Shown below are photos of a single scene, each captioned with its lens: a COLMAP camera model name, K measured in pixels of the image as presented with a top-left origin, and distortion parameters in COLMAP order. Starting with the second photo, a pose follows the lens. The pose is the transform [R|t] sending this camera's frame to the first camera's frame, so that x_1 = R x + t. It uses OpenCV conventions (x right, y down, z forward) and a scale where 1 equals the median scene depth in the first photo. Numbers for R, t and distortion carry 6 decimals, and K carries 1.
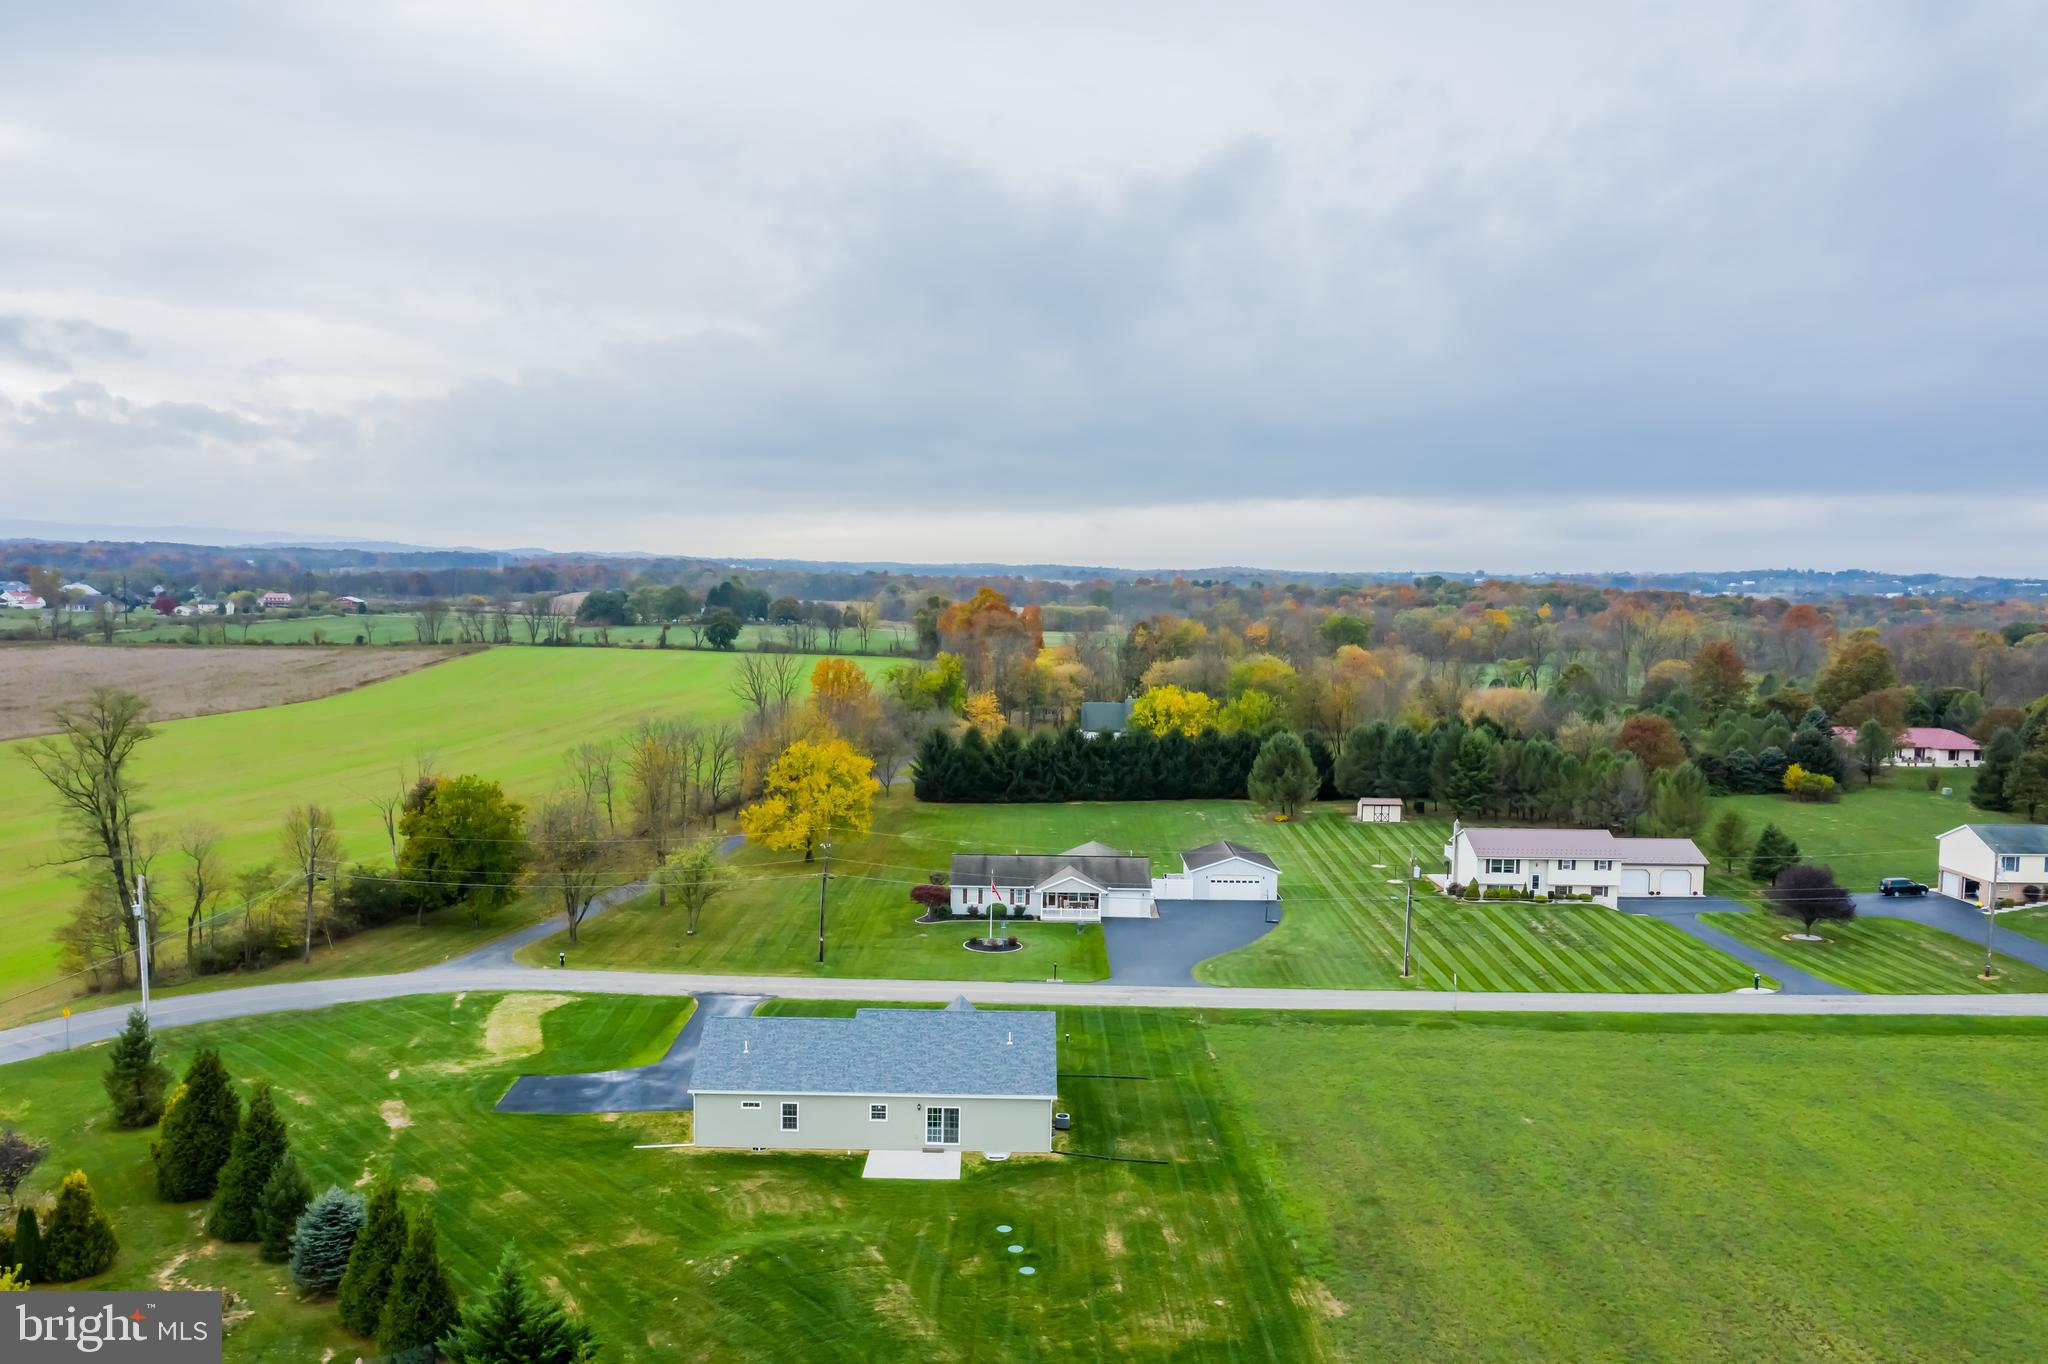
lens RADIAL K [[1610.5, 0, 1024.0], [0, 1610.5, 682.0], [0, 0, 1]] dist [-0.018798, -0.008190]
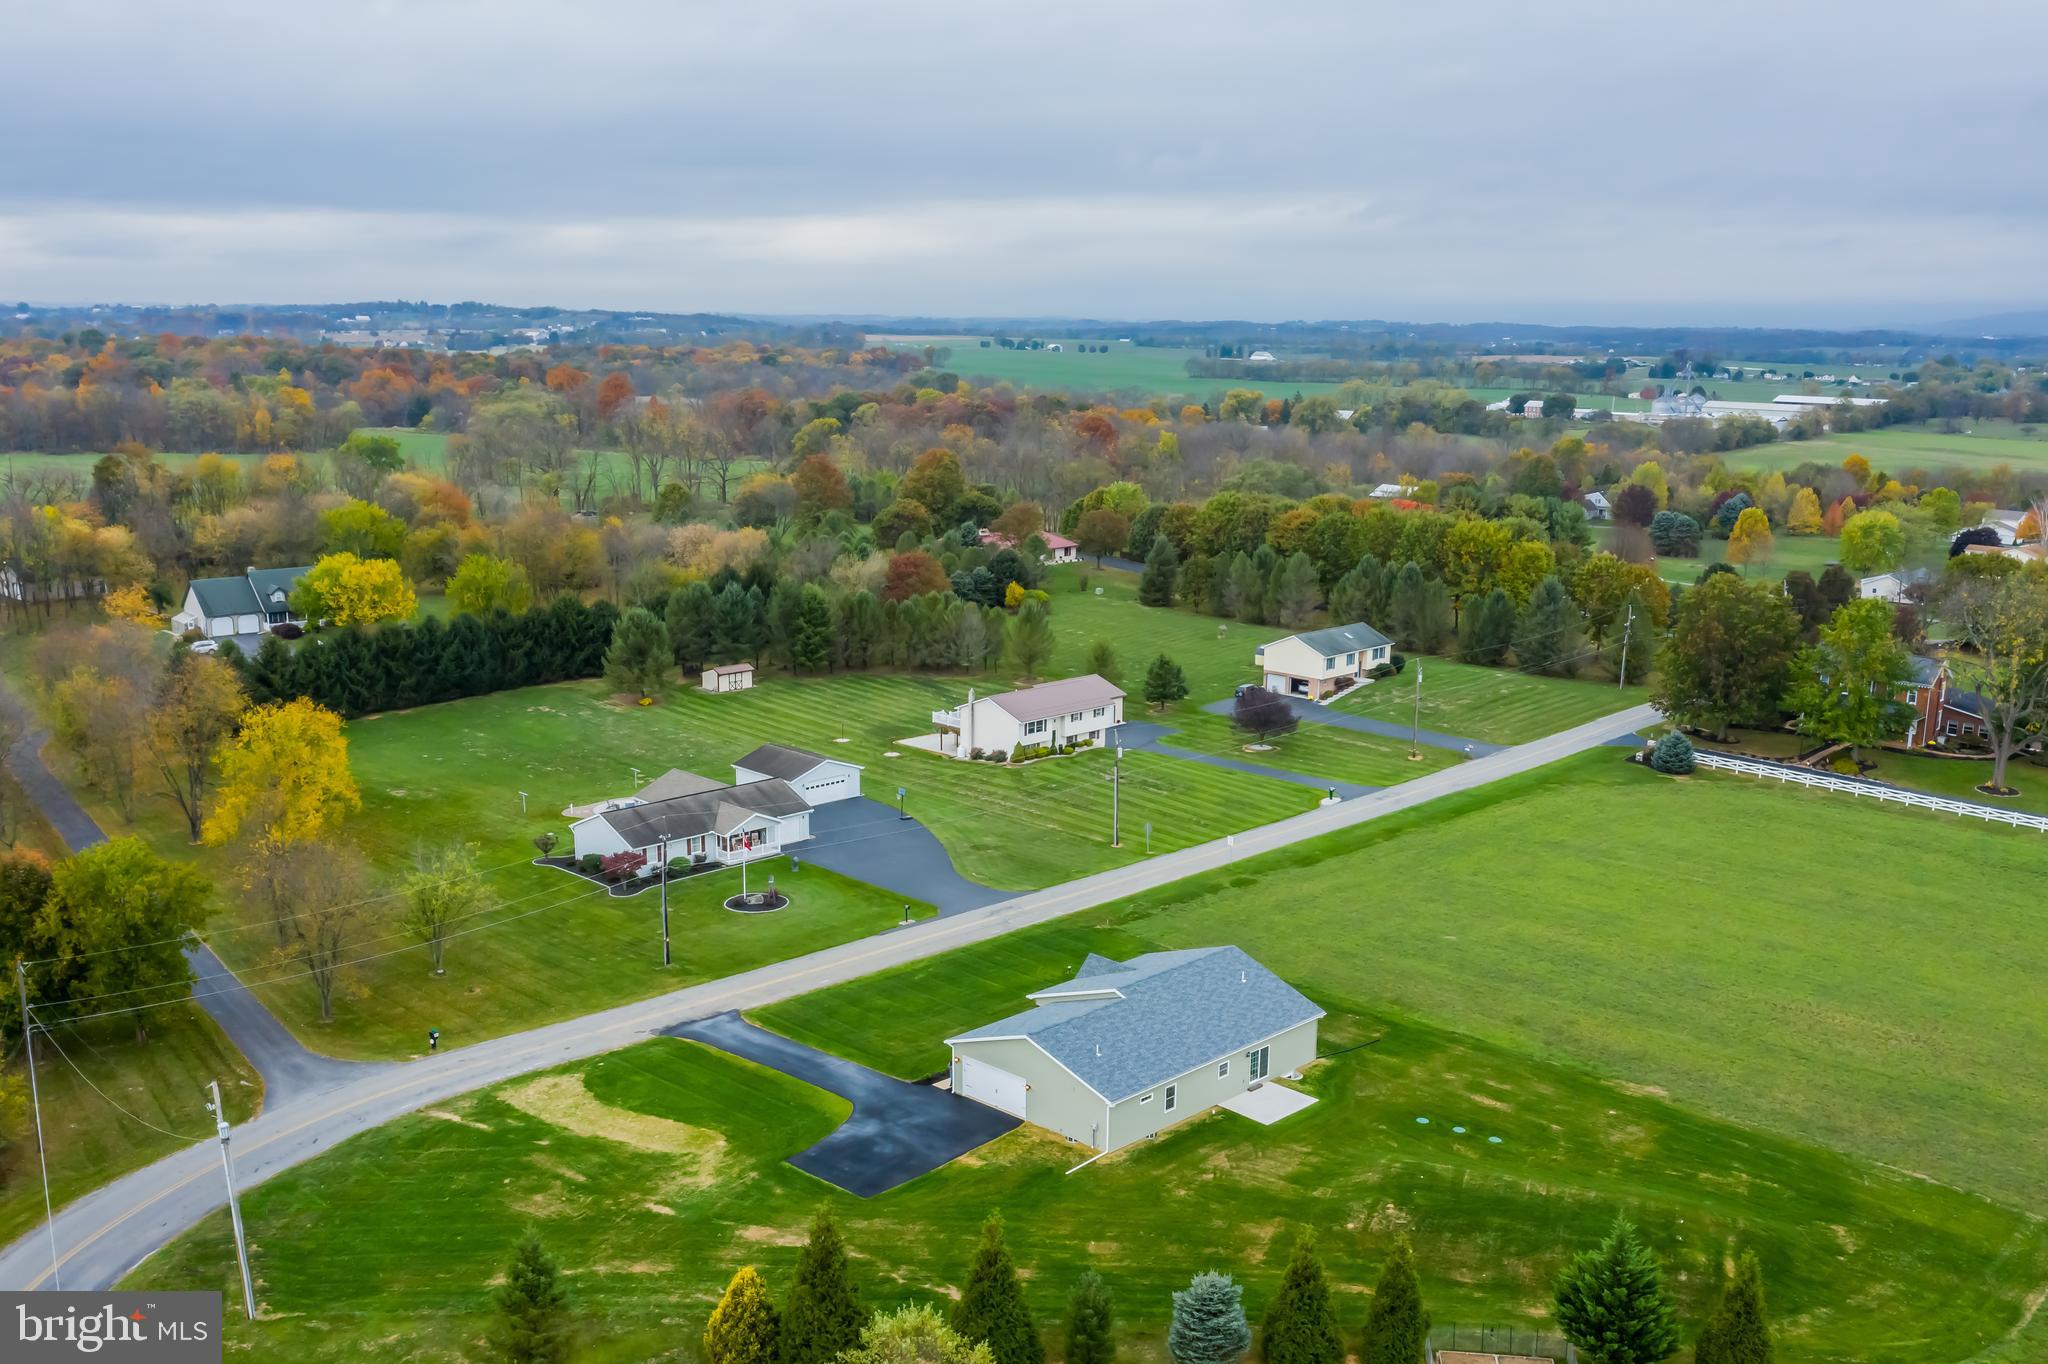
lens RADIAL K [[1843.2, 0, 1079.1], [0, 1843.2, 680.2], [0, 0, 1]] dist [-0.026528, -0.003259]
pose [[0.690523, -0.141637, 0.709307, -0.817432], [0.043524, 0.987000, 0.154716, -0.157862], [-0.721999, -0.075964, 0.687711, 0.178478]]
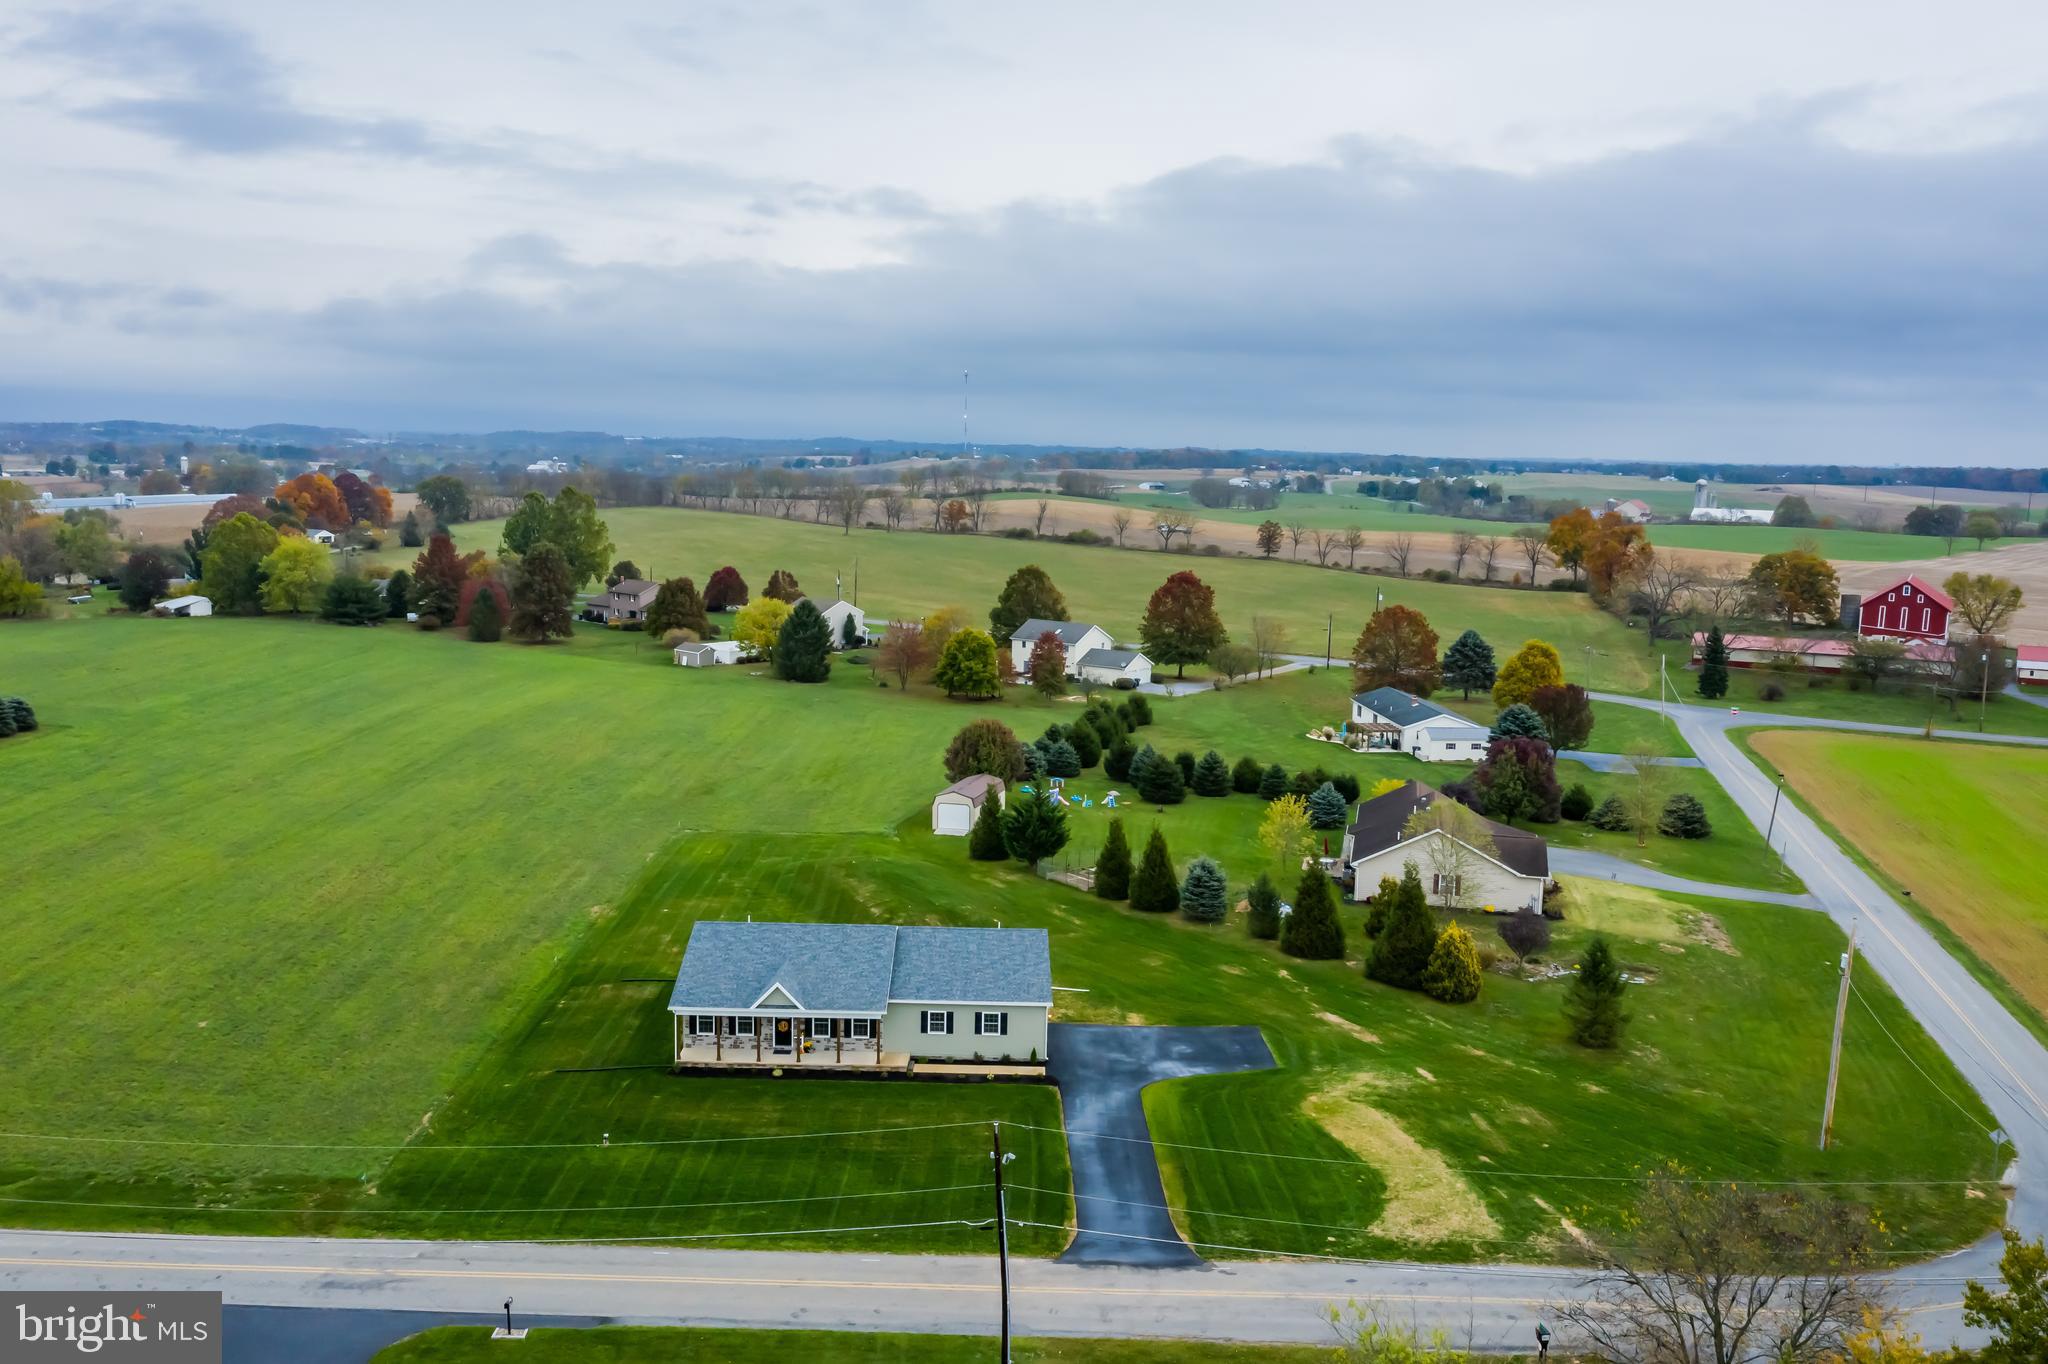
lens RADIAL K [[1679.9, 0, 1024.0], [0, 1679.9, 682.0], [0, 0, 1]] dist [-0.021003, -0.003367]
pose [[-0.999293, -0.037582, -0.001151, -0.151017], [-0.037021, 0.978089, 0.204867, -0.133221], [-0.006574, 0.204765, -0.978789, 1.706612]]
